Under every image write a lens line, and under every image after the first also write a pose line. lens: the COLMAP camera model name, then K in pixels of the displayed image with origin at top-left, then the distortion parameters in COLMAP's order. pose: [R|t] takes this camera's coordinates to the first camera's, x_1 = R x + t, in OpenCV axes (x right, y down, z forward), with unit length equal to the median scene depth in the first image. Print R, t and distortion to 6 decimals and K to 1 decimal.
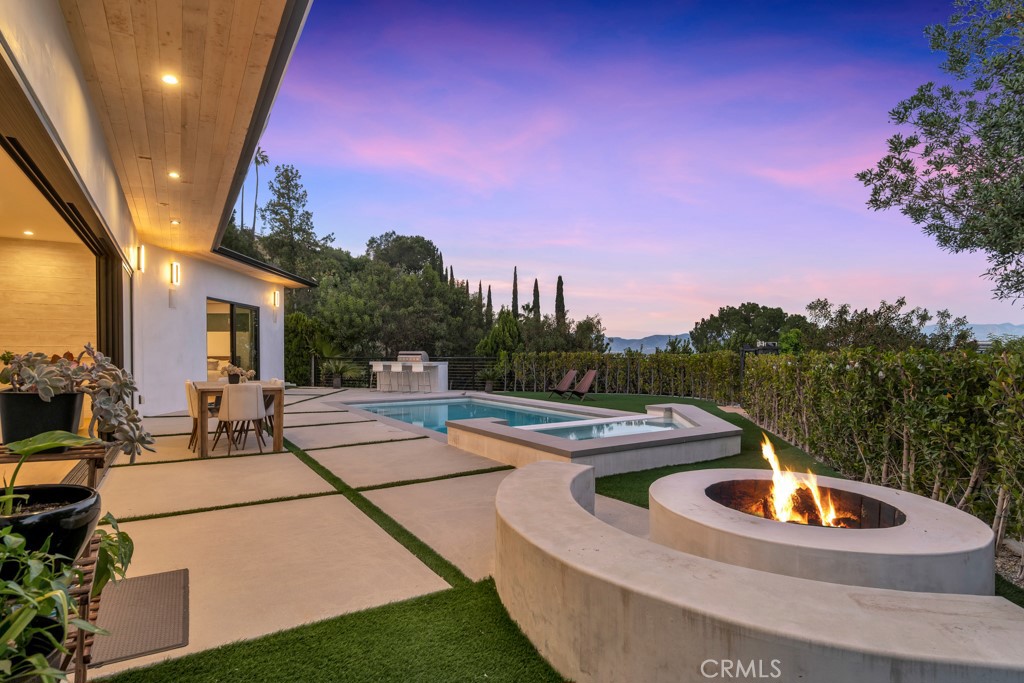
lens RADIAL K [[525.4, 0, 510.3], [0, 525.4, 355.6], [0, 0, 1]] dist [-0.002630, 0.000434]
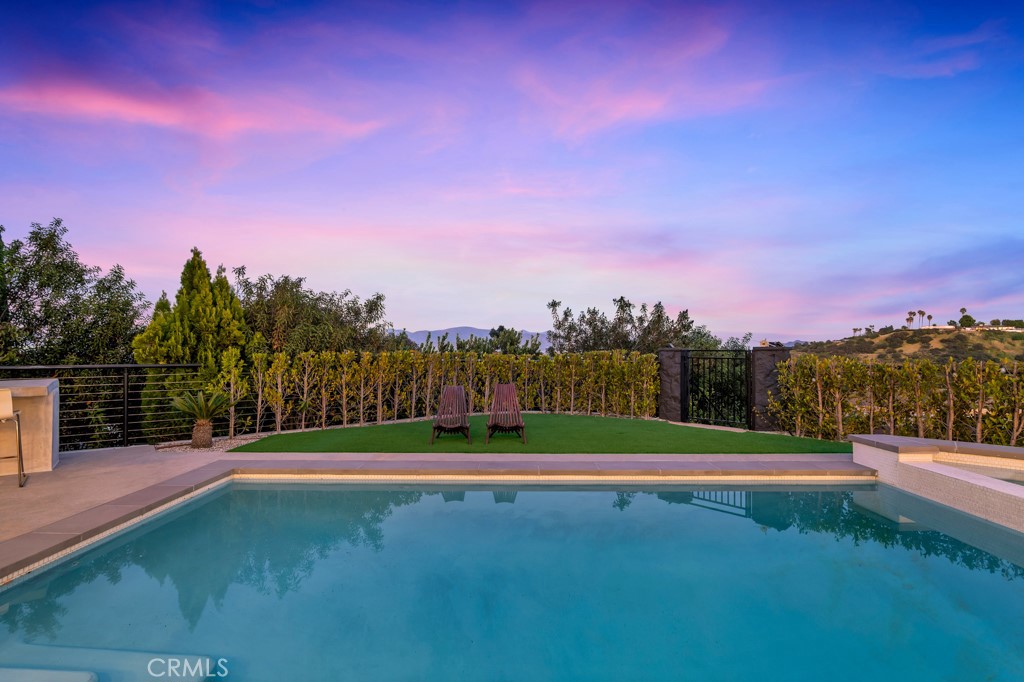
lens RADIAL K [[484.2, 0, 511.2], [0, 484.2, 346.0], [0, 0, 1]] dist [-0.016977, 0.001061]
pose [[0.546438, 0.006726, 0.837473, -0.207364], [0.001602, 0.999958, -0.009077, -0.006349], [-0.837498, 0.006302, 0.546404, 0.516082]]
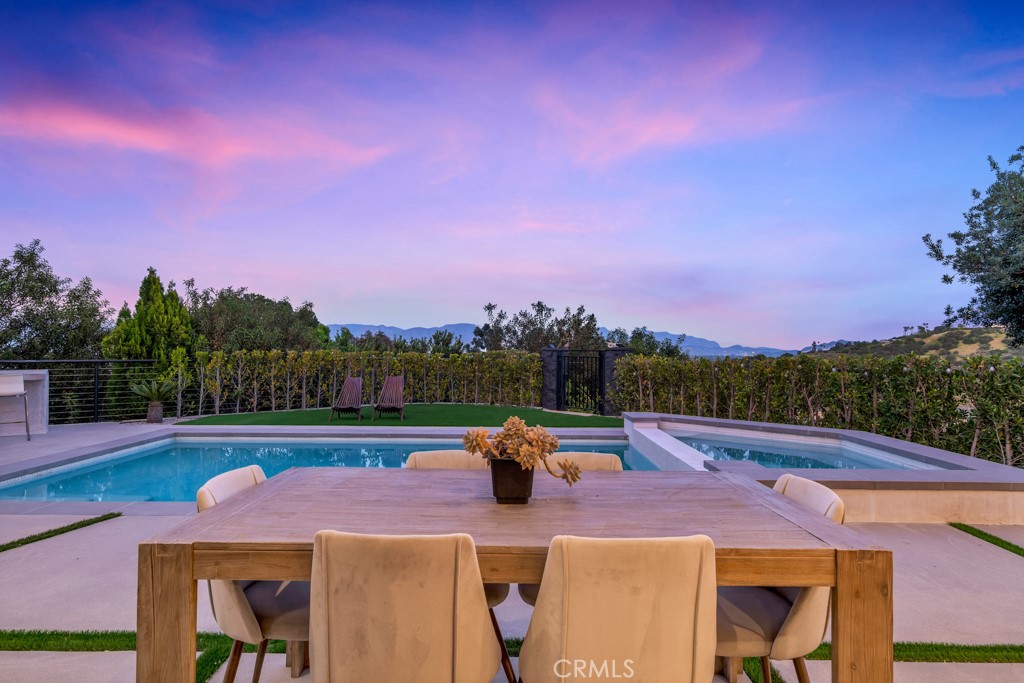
lens RADIAL K [[543.0, 0, 508.7], [0, 543.0, 346.8], [0, 0, 1]] dist [0.000517, -0.001003]
pose [[0.555079, 0.006339, 0.831773, -0.280685], [-0.001762, 0.999978, -0.006445, -0.006252], [-0.831796, 0.002112, 0.555078, 0.328172]]
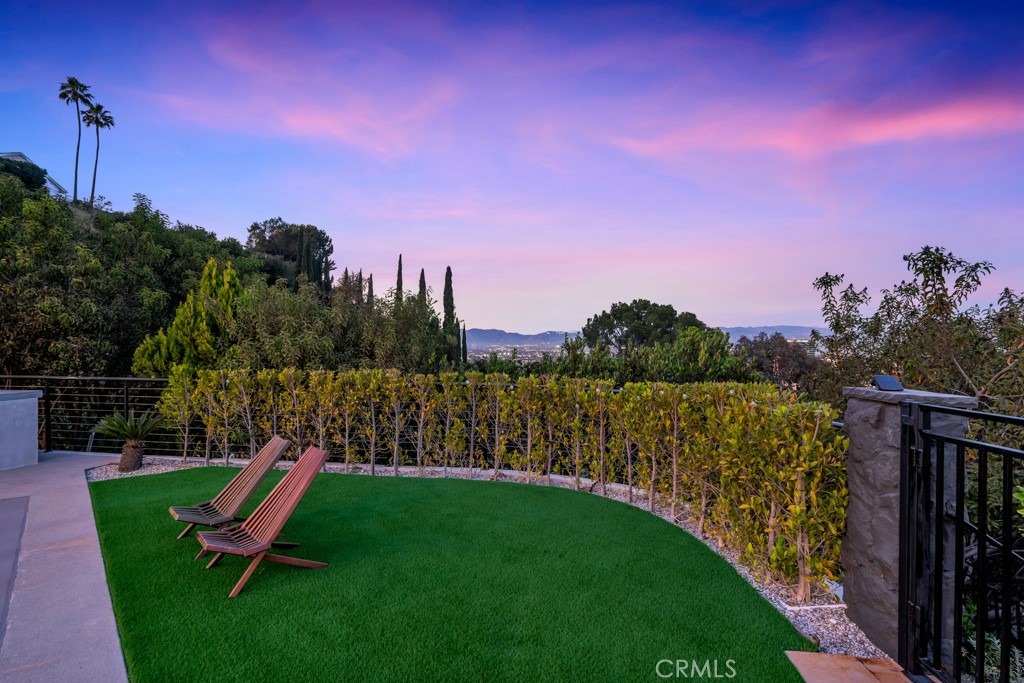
lens RADIAL K [[484.2, 0, 511.2], [0, 484.2, 346.5], [0, 0, 1]] dist [-0.016977, 0.001061]
pose [[0.981524, 0.006648, 0.191222, 0.154134], [-0.005632, 0.999967, -0.005853, -0.020341], [-0.191254, 0.004668, 0.981529, 0.528861]]
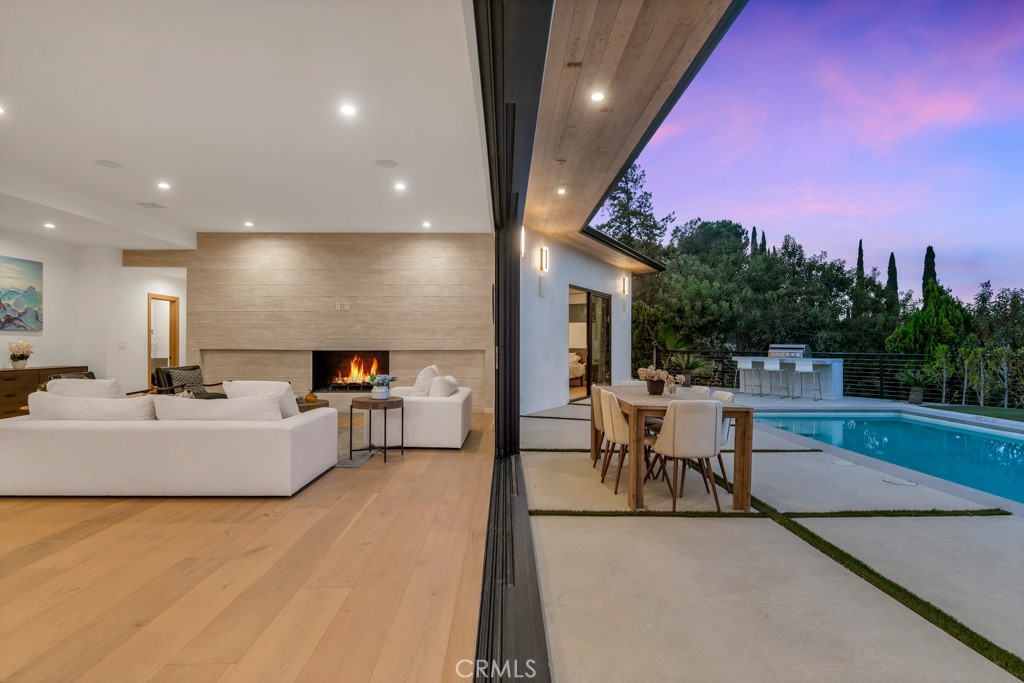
lens RADIAL K [[515.6, 0, 512.0], [0, 515.6, 341.5], [0, 0, 1]] dist [-0.003716, 0.000845]
pose [[0.851563, 0.004080, -0.524237, -0.125432], [-0.008711, 0.999942, -0.006367, -0.003805], [0.524180, 0.009989, 0.851549, 0.120124]]
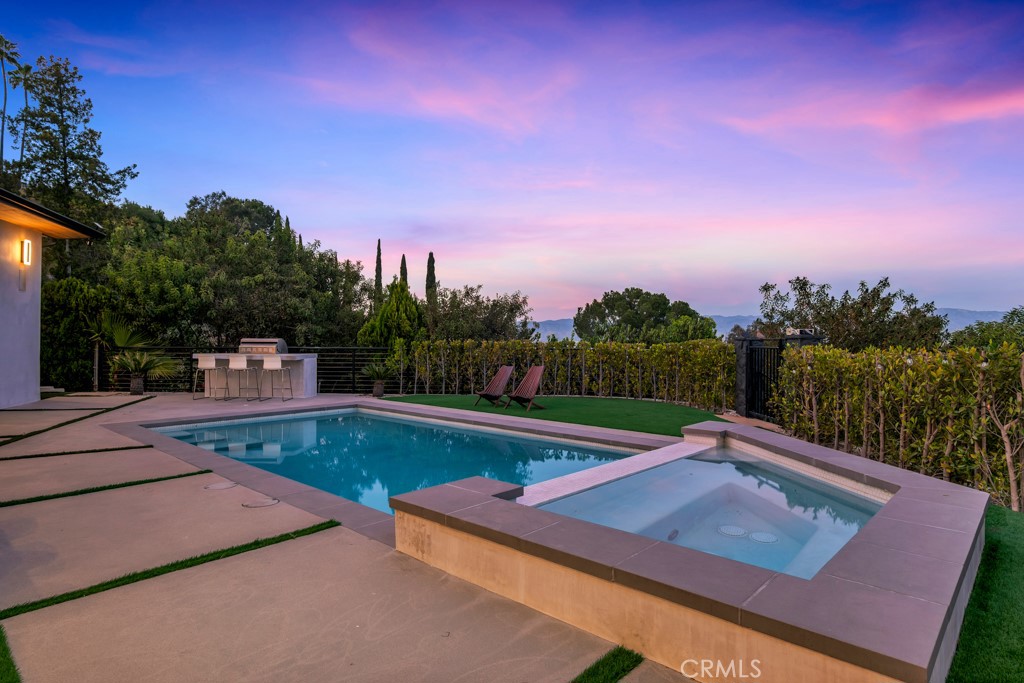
lens RADIAL K [[569.0, 0, 509.7], [0, 569.0, 329.8], [0, 0, 1]] dist [0.003177, 0.000515]
pose [[0.968505, 0.007390, 0.248885, -0.054823], [-0.001848, 0.999745, -0.022492, -0.003038], [-0.248988, 0.021324, 0.968272, 0.186853]]
